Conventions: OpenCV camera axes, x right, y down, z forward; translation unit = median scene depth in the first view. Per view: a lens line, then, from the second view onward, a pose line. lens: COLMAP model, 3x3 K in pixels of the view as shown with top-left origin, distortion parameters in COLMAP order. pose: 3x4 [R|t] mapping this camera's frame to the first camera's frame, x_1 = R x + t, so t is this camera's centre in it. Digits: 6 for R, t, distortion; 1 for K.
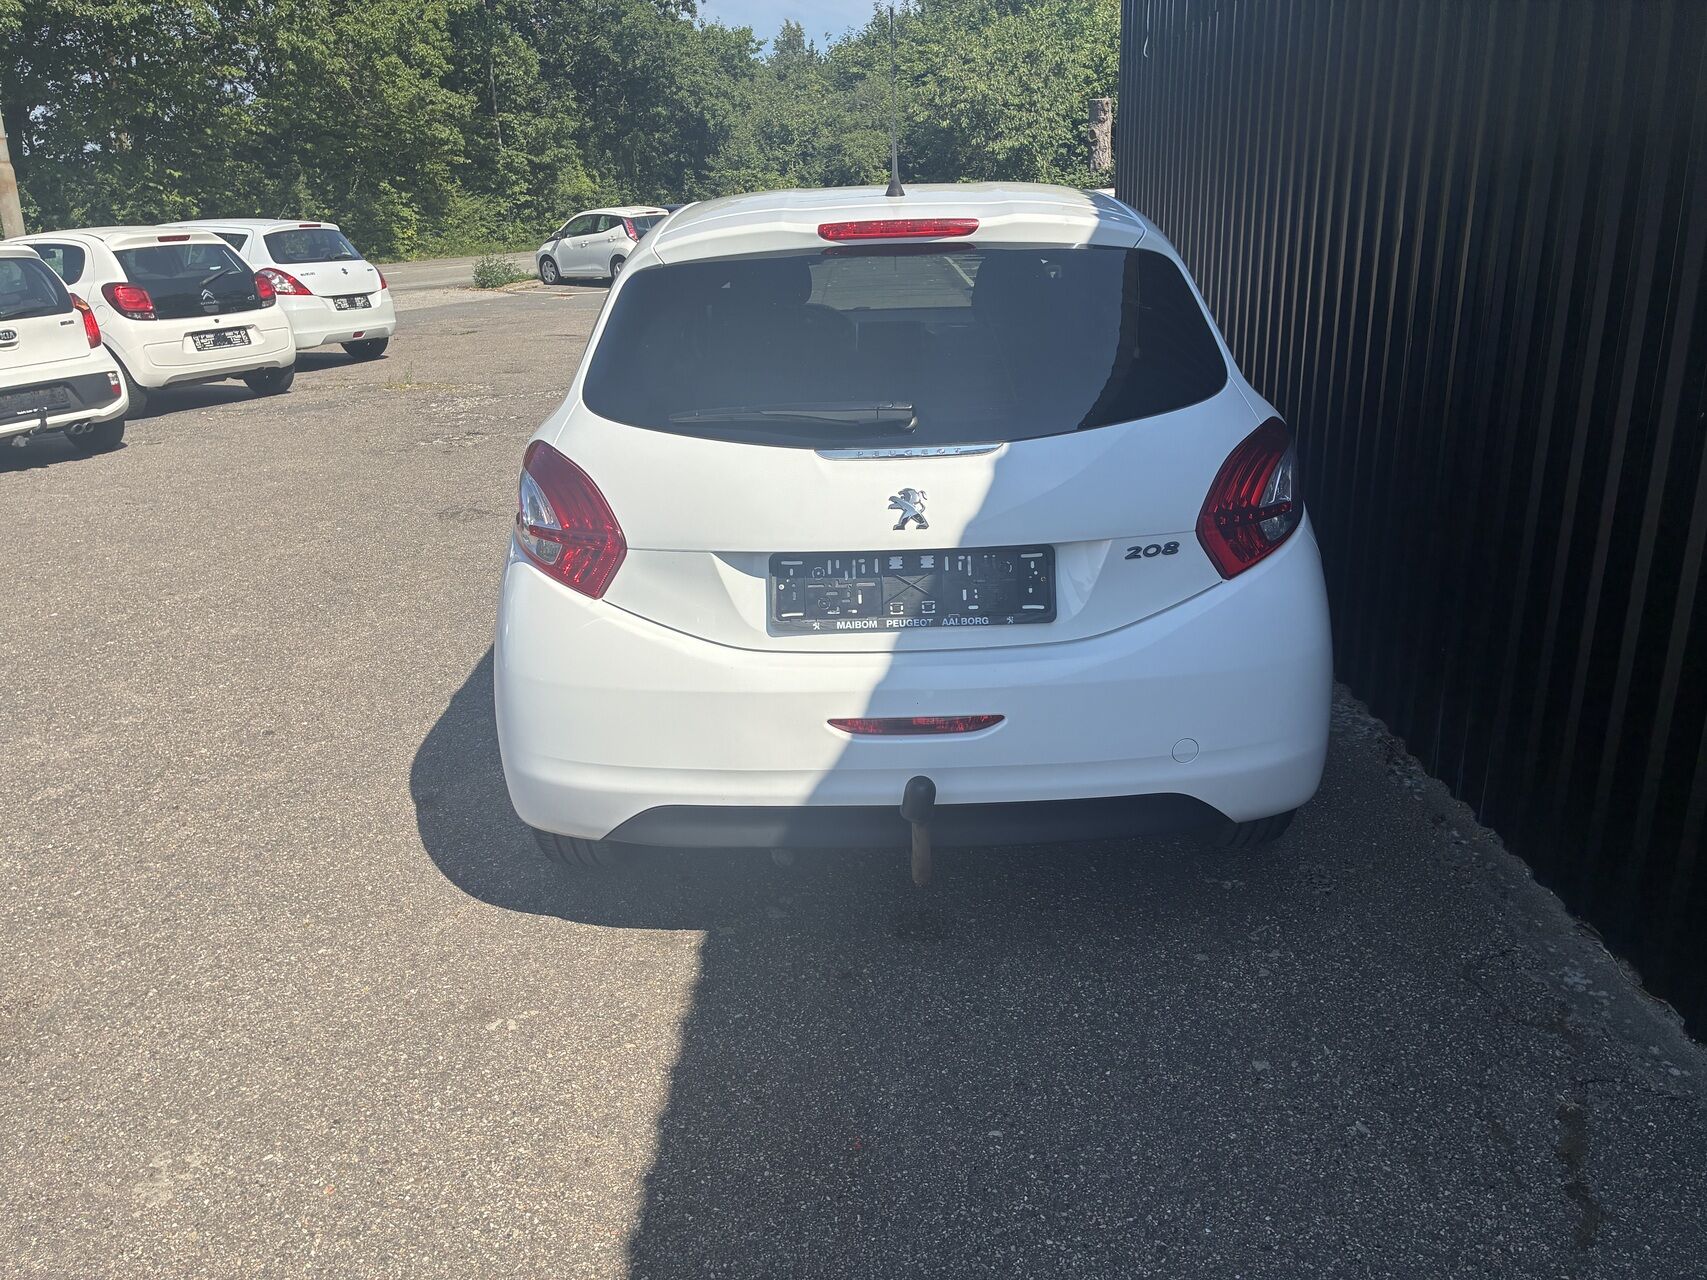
lens RADIAL K [[1317.4, 0, 853.5], [0, 1317.4, 640.0], [0, 0, 1]] dist [0.027260, -0.003715]
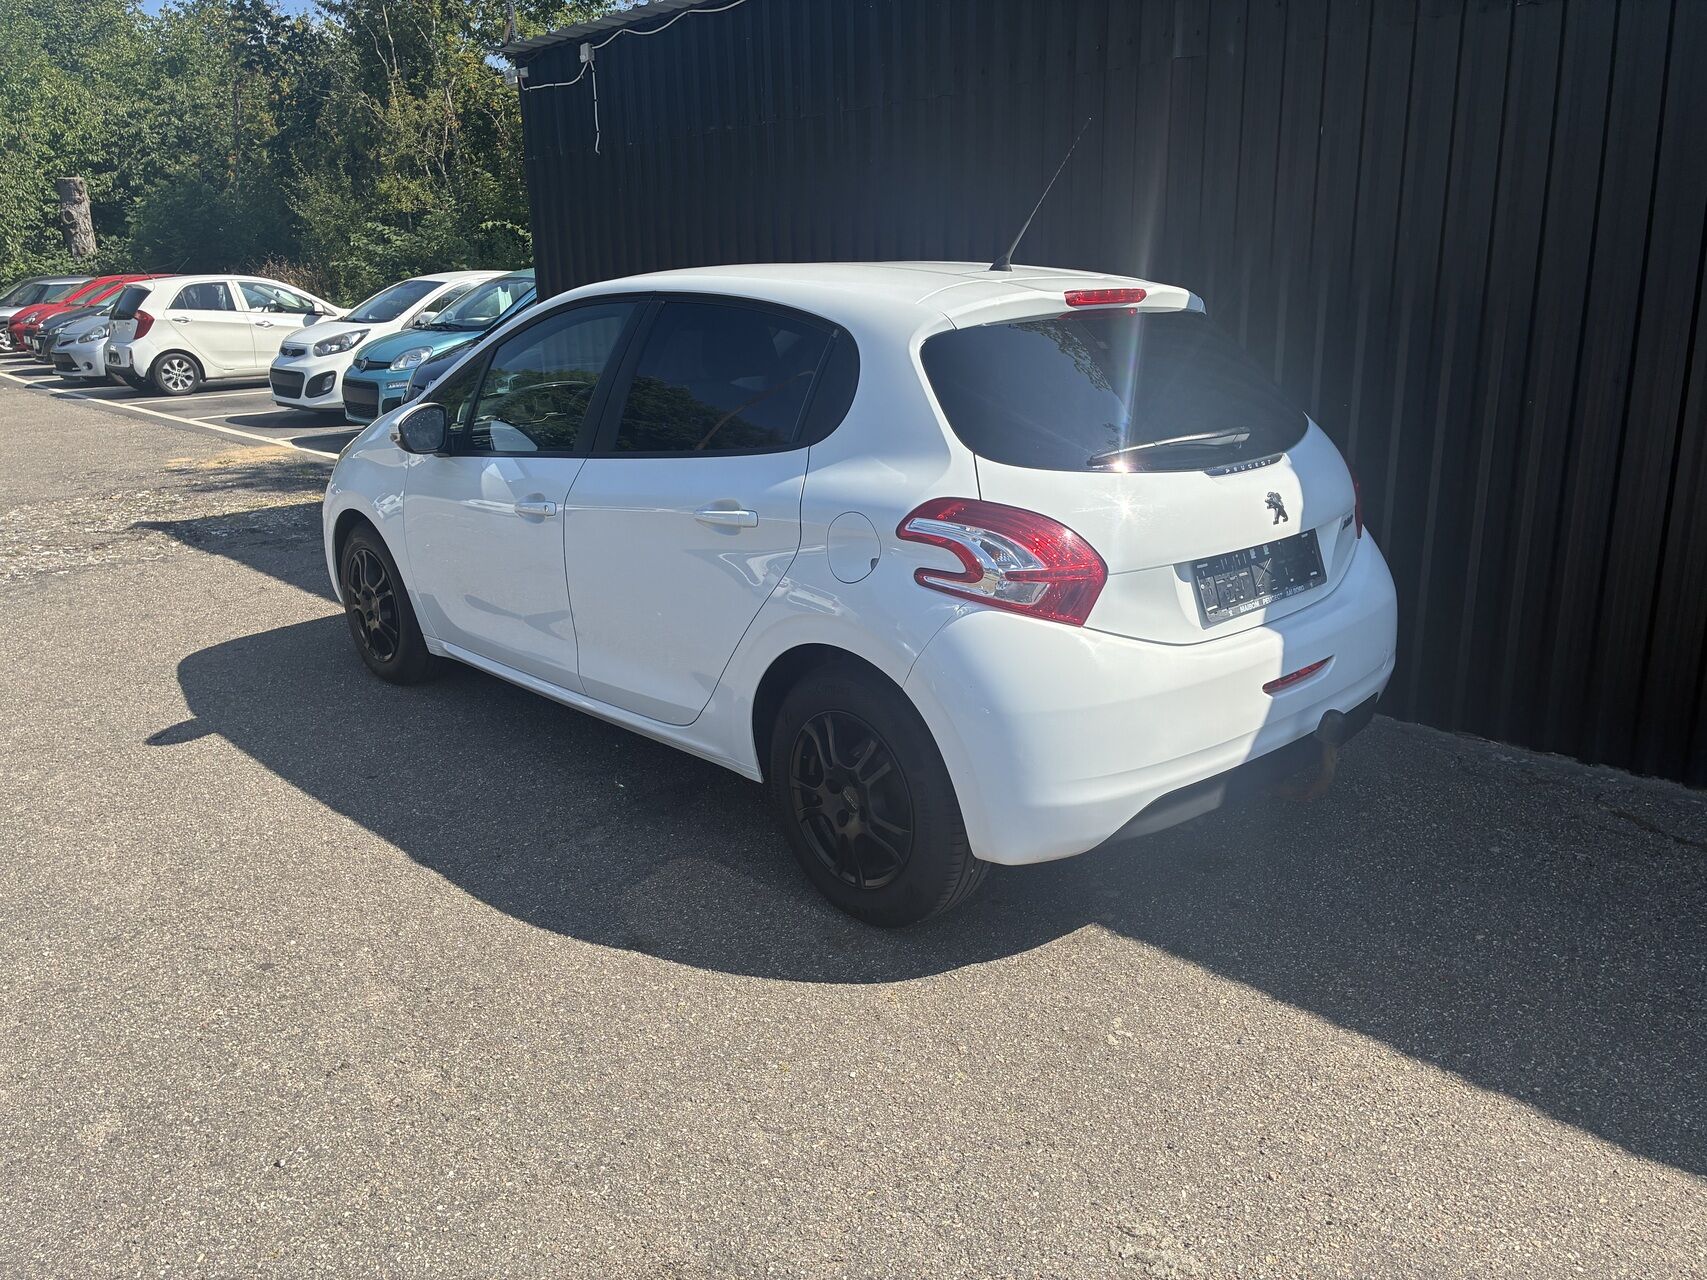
lens RADIAL K [[1319.0, 0, 866.5], [0, 1319.0, 622.5], [0, 0, 1]] dist [0.053161, -0.071758]
pose [[0.722682, -0.166571, 0.670809, -0.075766], [0.217282, 0.976074, 0.008287, -0.005911], [-0.656140, 0.139766, 0.741584, 0.021901]]
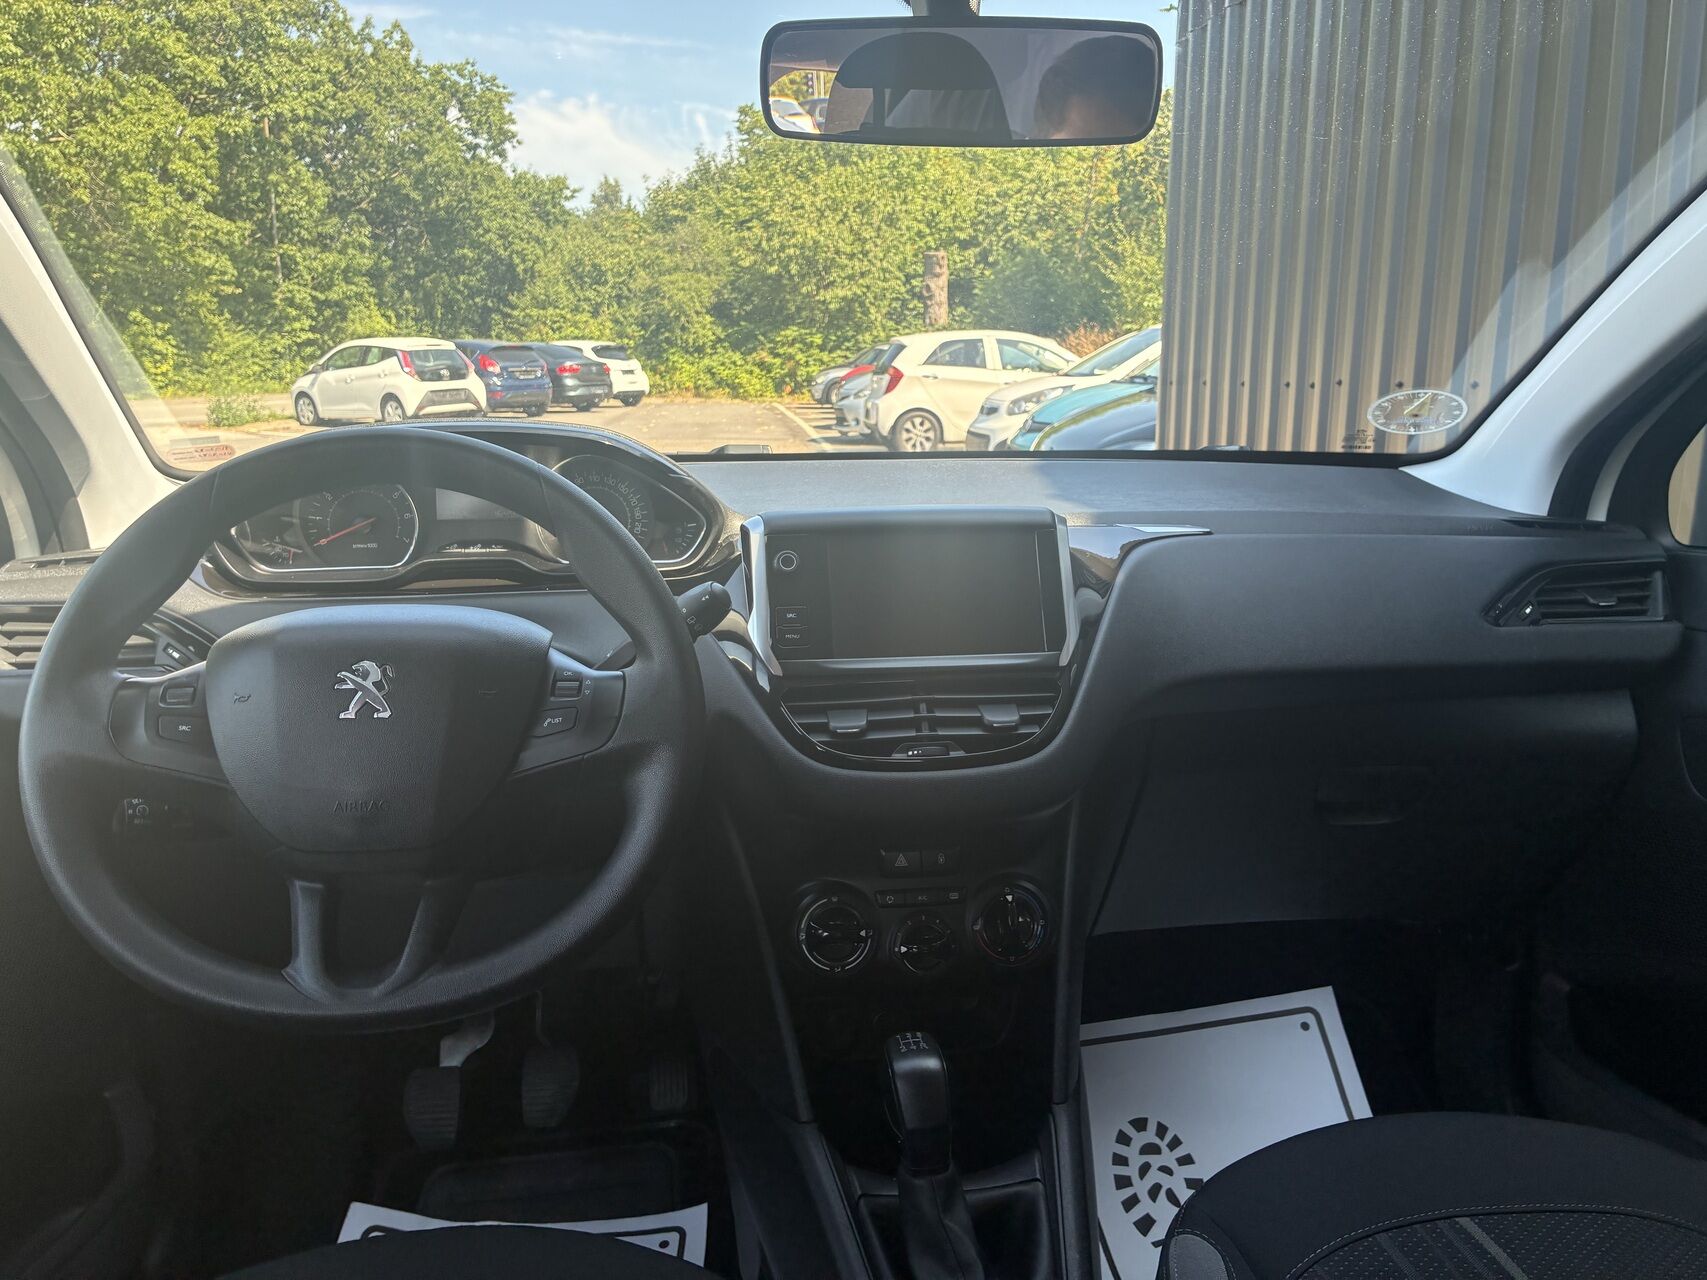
lens RADIAL K [[1319.0, 0, 866.5], [0, 1319.0, 622.5], [0, 0, 1]] dist [0.053161, -0.071758]
pose [[0.989505, 0.002590, 0.144473, 0.000460], [0.015828, 0.991880, -0.126192, -0.023919], [-0.143627, 0.127154, 0.981429, 0.100947]]
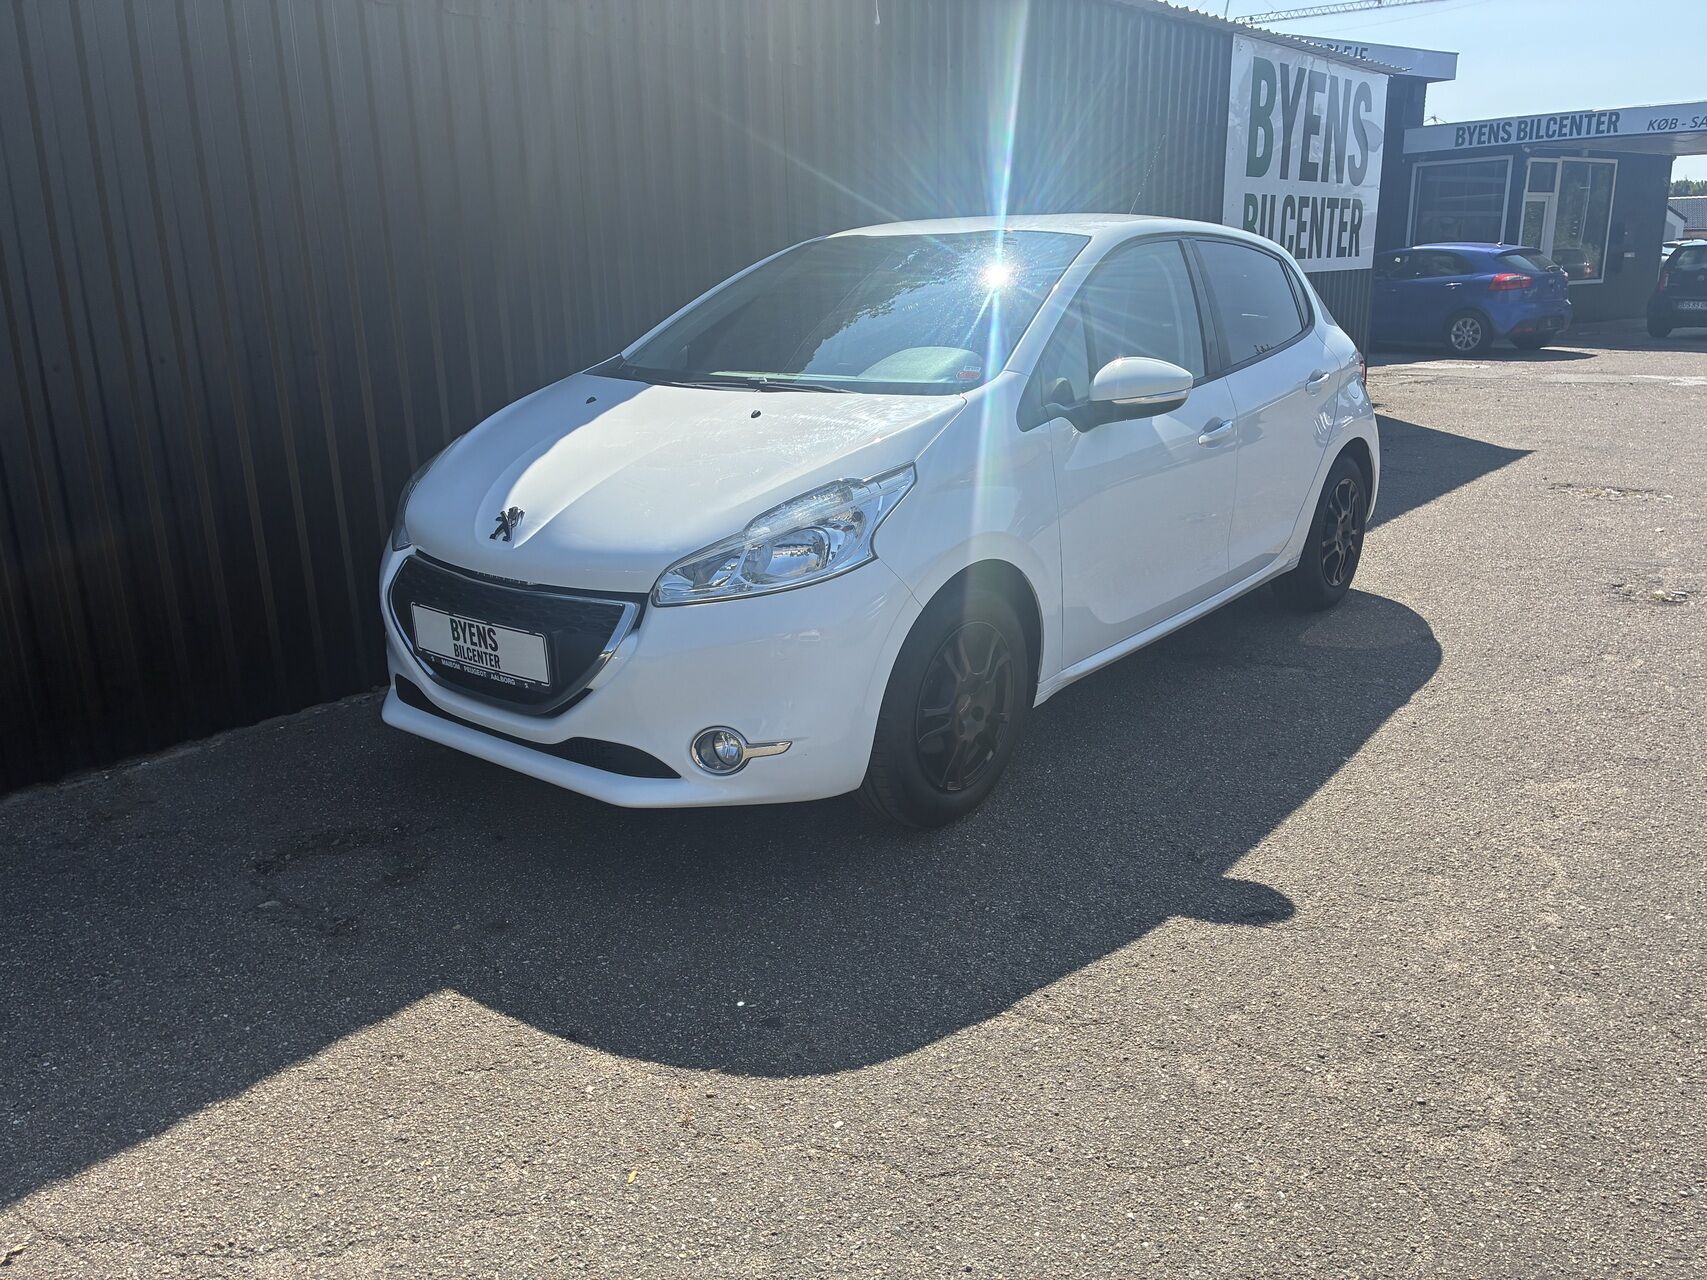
lens RADIAL K [[1319.0, 0, 866.5], [0, 1319.0, 622.5], [0, 0, 1]] dist [0.053161, -0.071758]
pose [[-0.795117, -0.114900, 0.595472, -0.067805], [0.232418, 0.849187, 0.474198, -0.068338], [-0.560153, 0.515441, -0.648498, 0.220606]]
